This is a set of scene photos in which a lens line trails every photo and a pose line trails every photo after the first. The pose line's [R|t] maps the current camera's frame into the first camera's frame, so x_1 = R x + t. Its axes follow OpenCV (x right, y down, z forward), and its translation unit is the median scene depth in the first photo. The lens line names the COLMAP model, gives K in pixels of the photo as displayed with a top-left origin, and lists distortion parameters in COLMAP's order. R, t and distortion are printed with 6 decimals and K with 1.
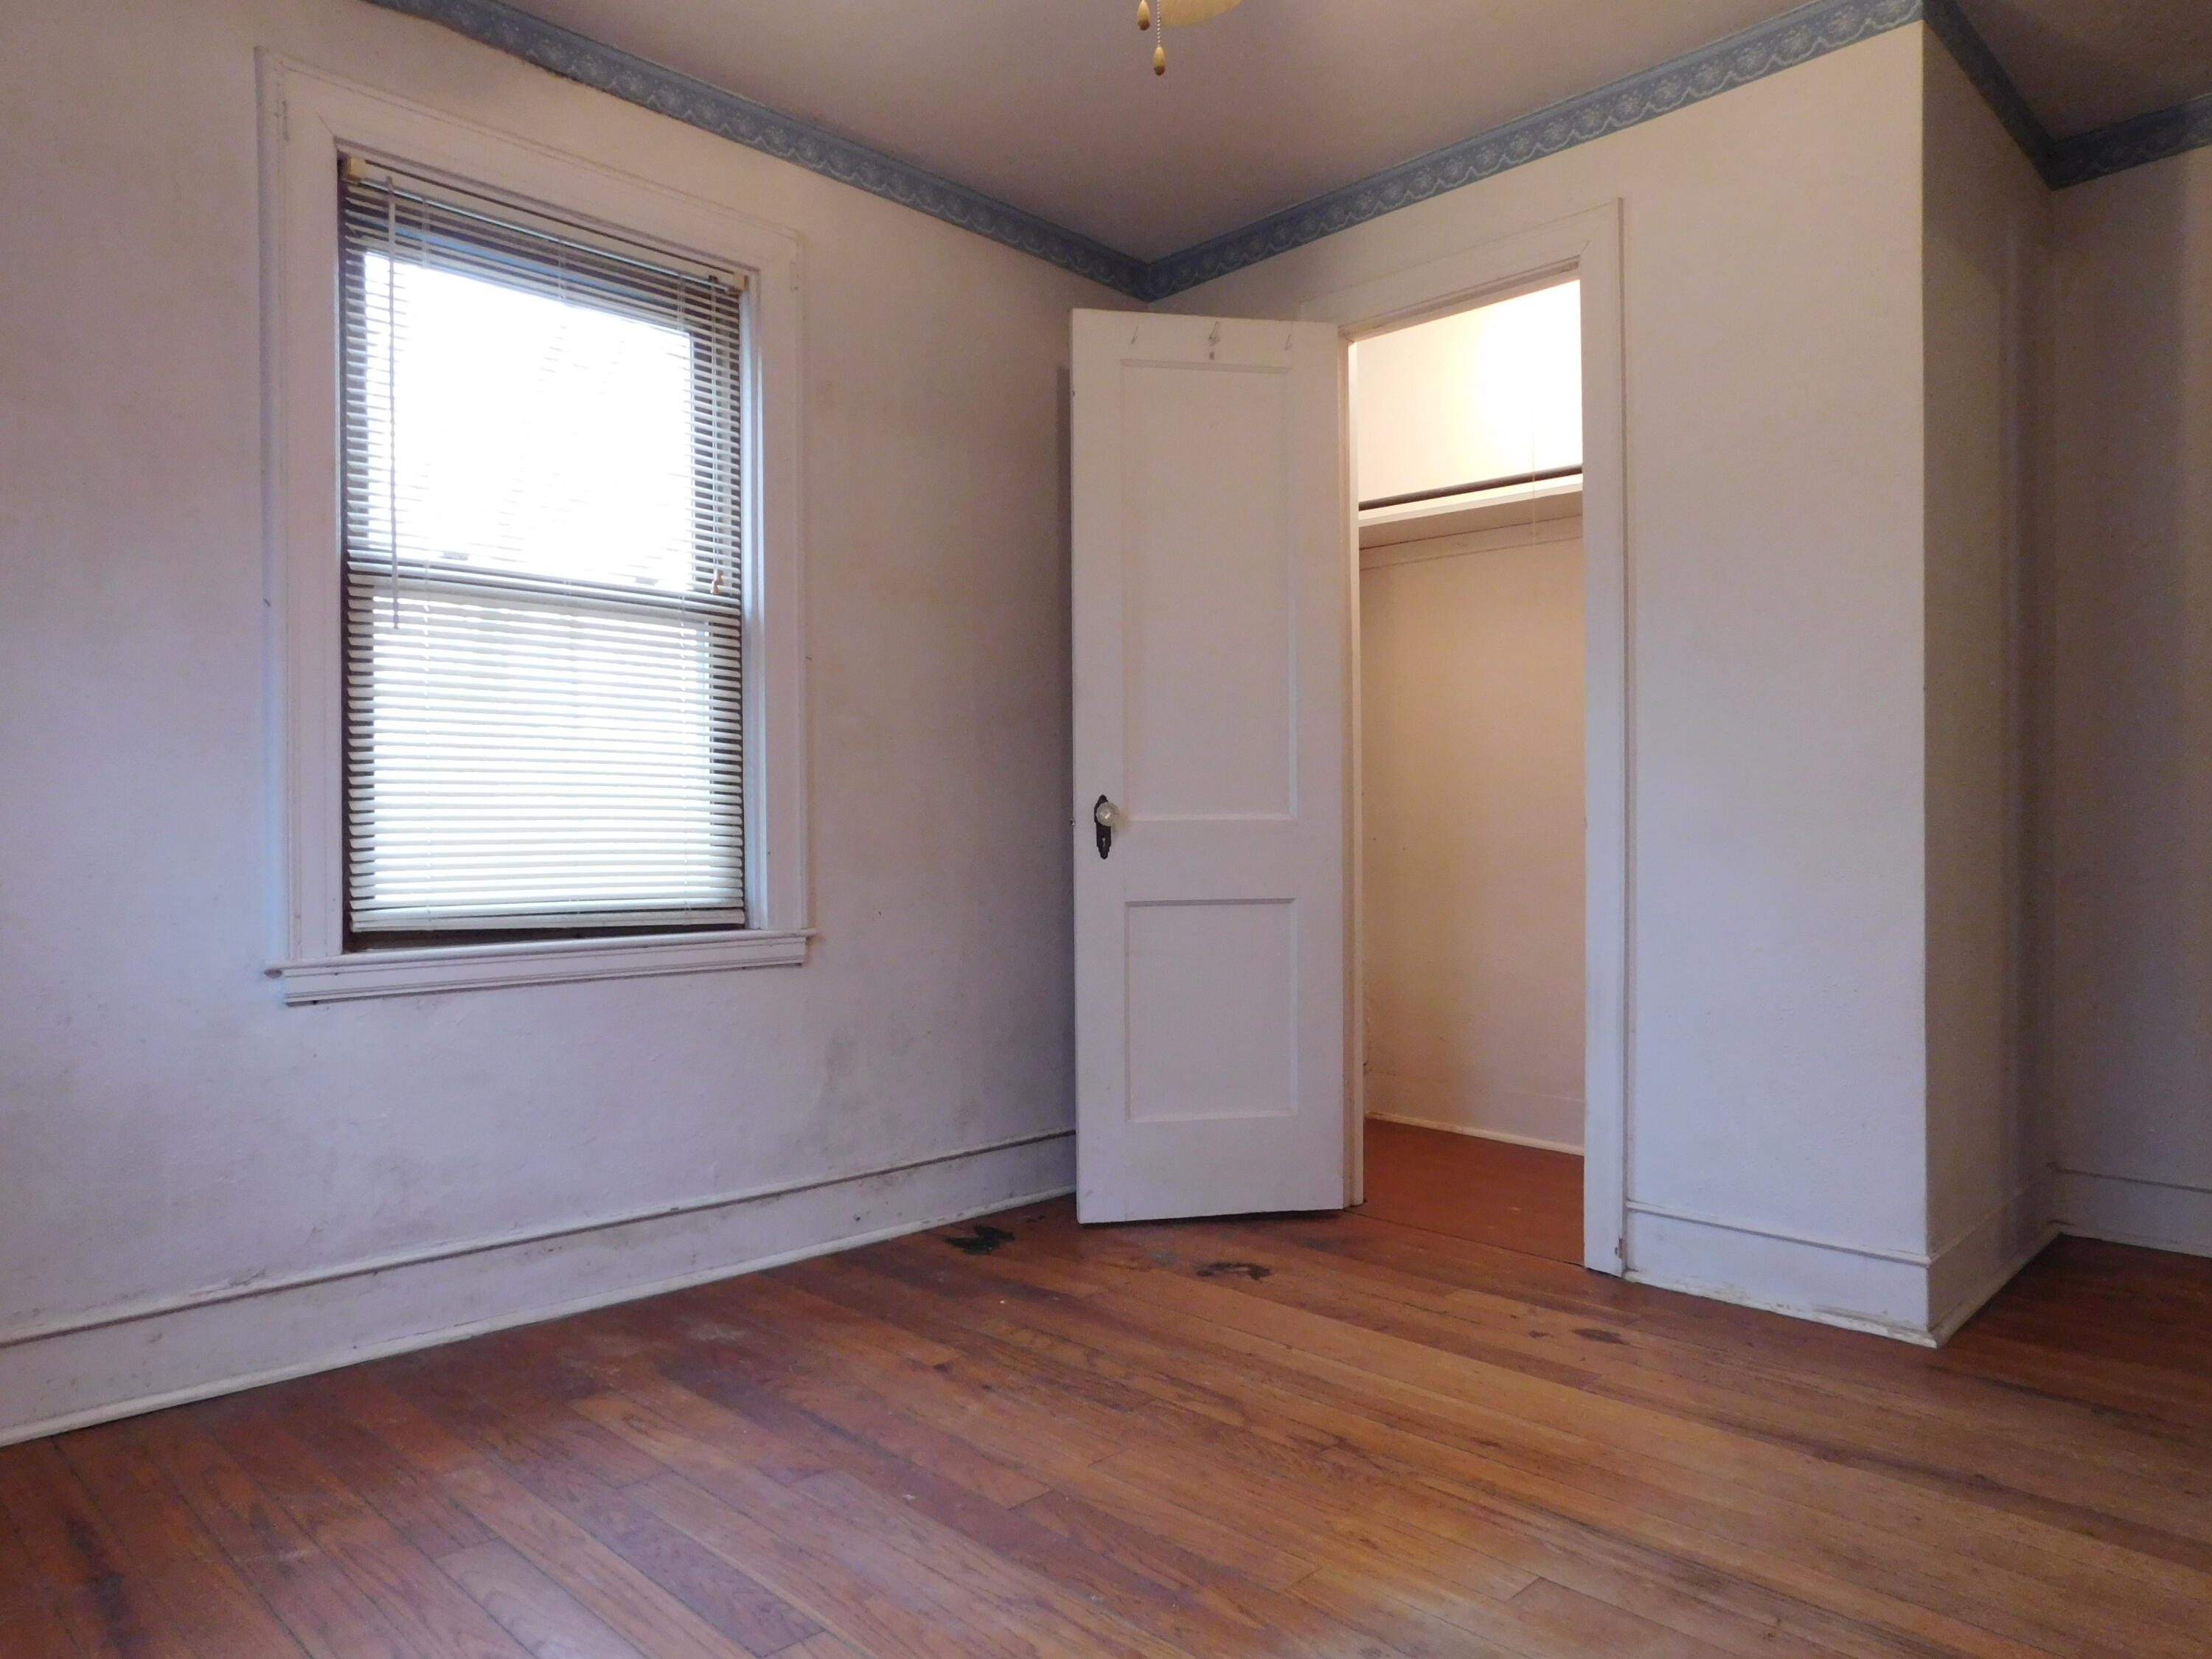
lens RADIAL K [[1481.6, 0, 1108.2], [0, 1481.6, 829.1], [0, 0, 1]] dist [-0.021692, 0.011576]
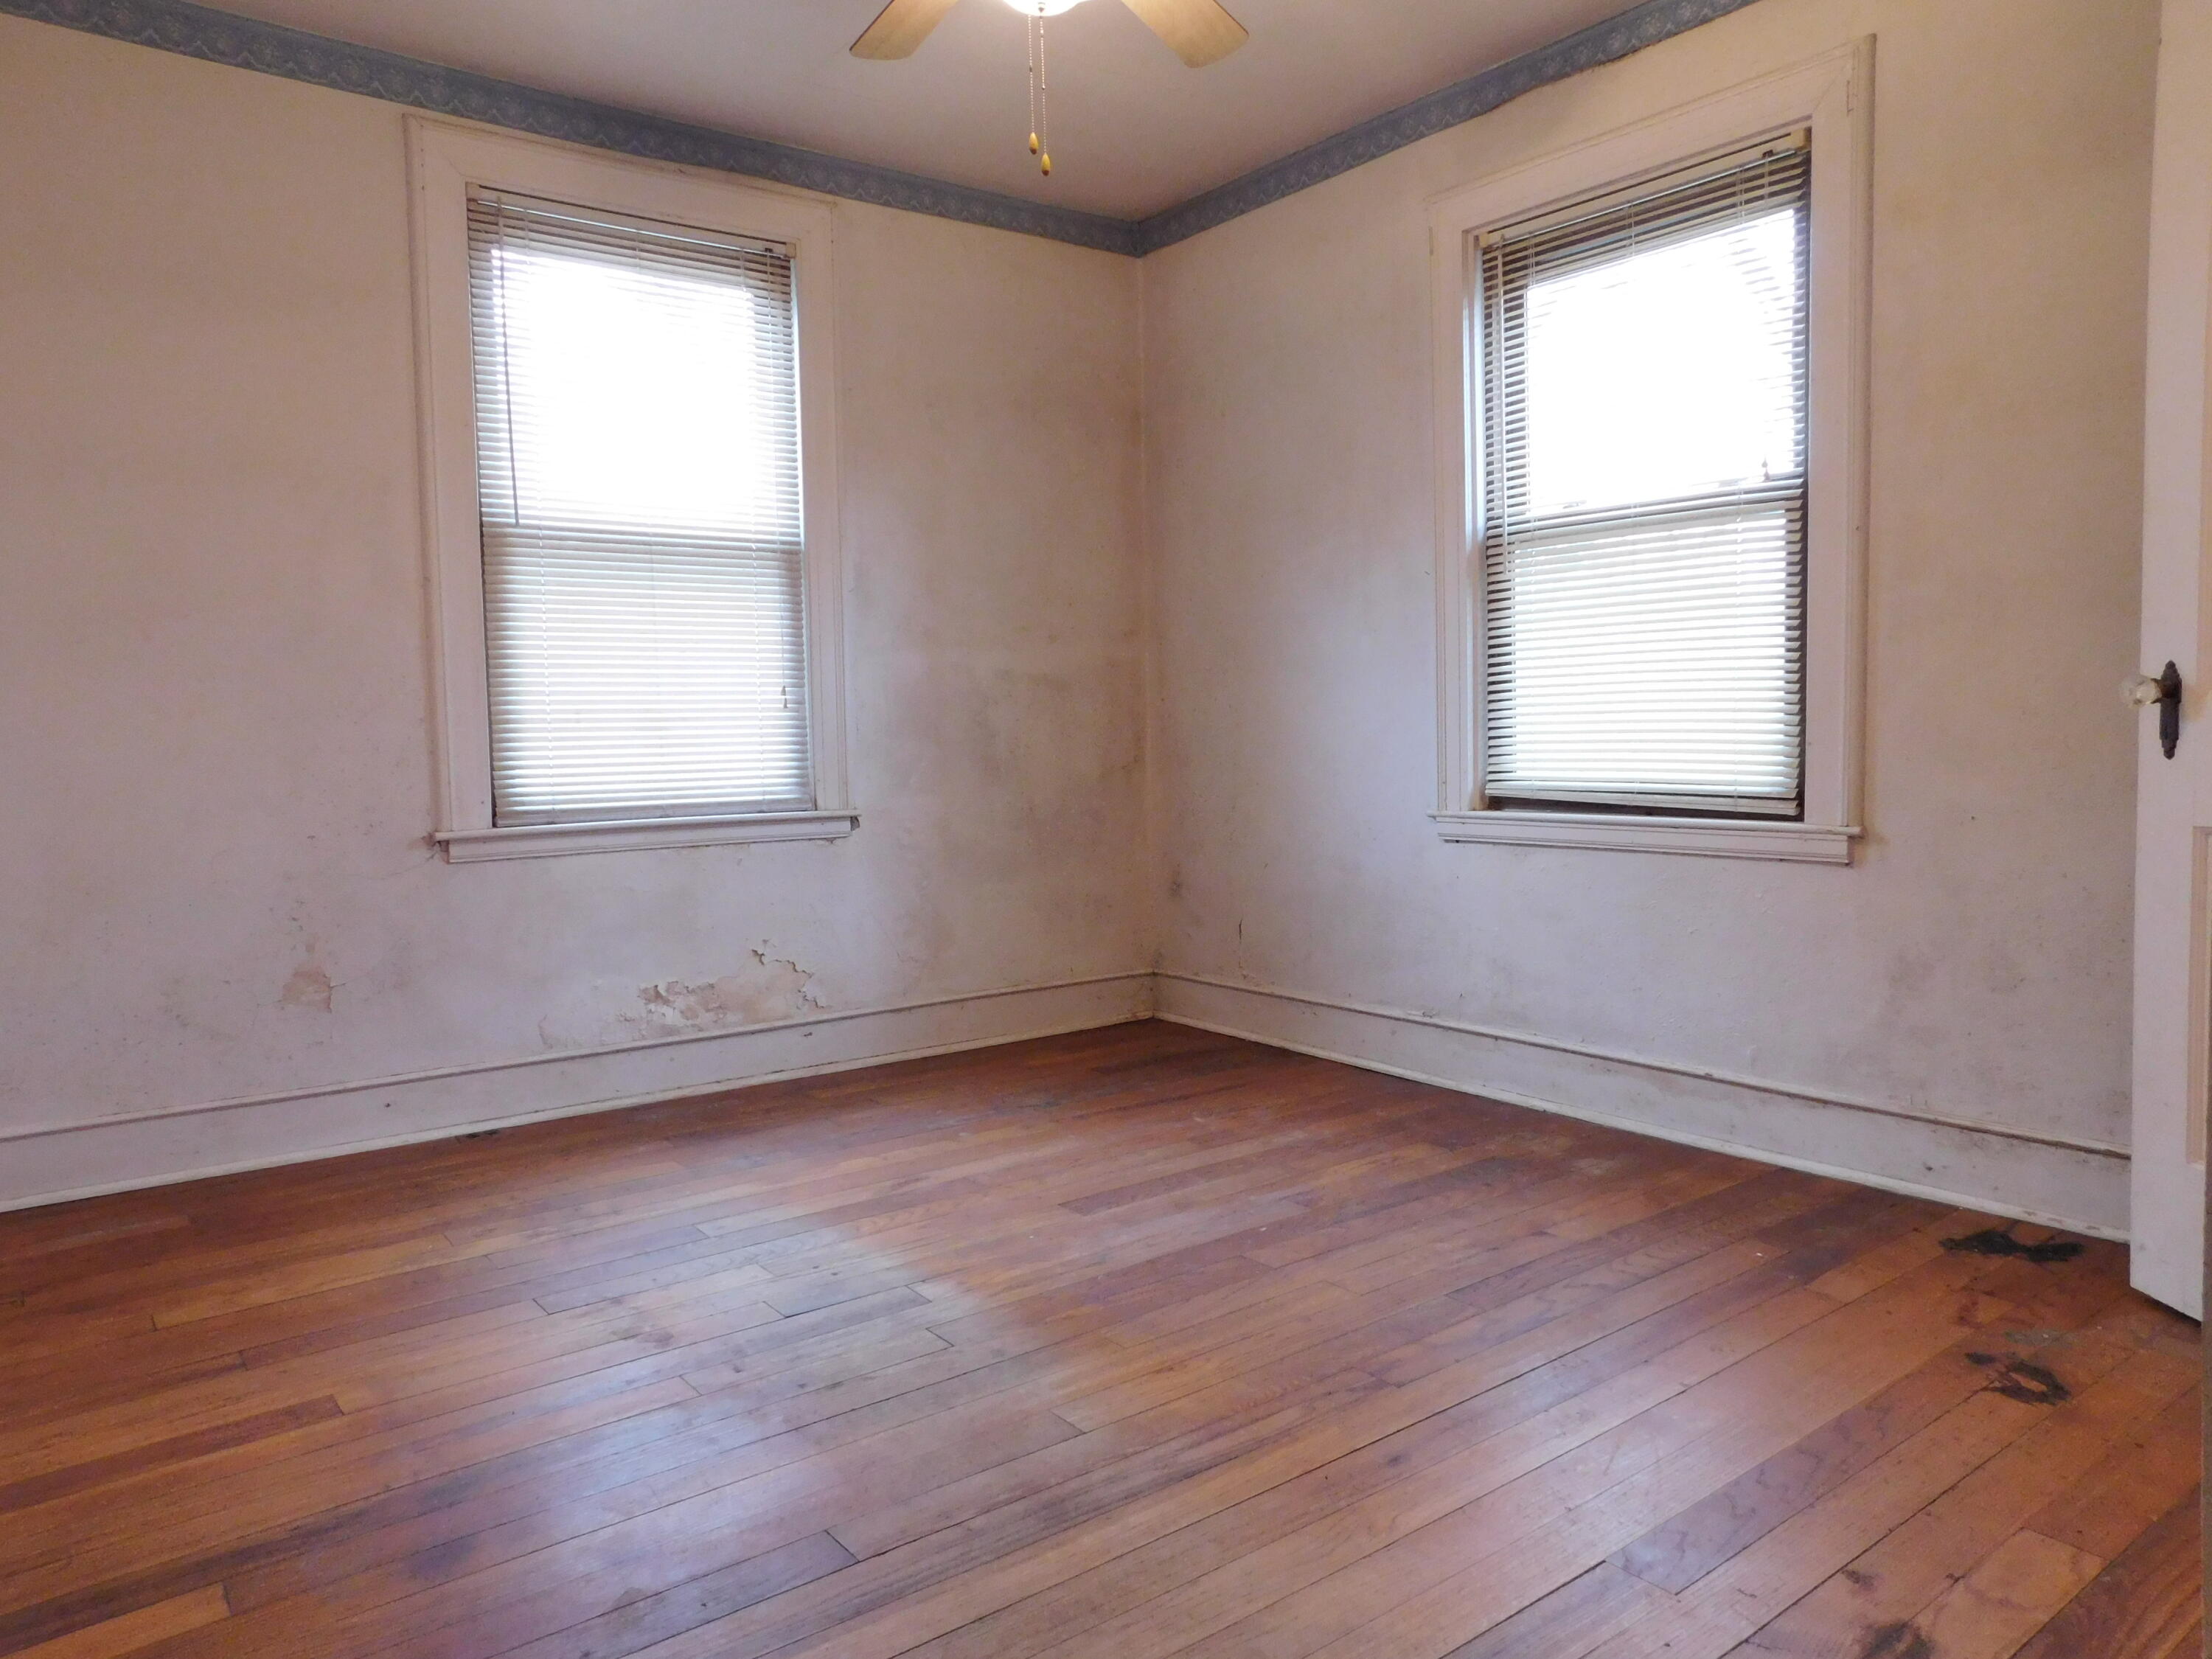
lens RADIAL K [[1481.6, 0, 1107.9], [0, 1481.6, 836.4], [0, 0, 1]] dist [-0.021692, 0.011576]
pose [[-0.129288, 0.076635, -0.988641, 0.901820], [0.020397, 0.997004, 0.074616, -0.004852], [0.991397, -0.010518, -0.130464, 0.790365]]
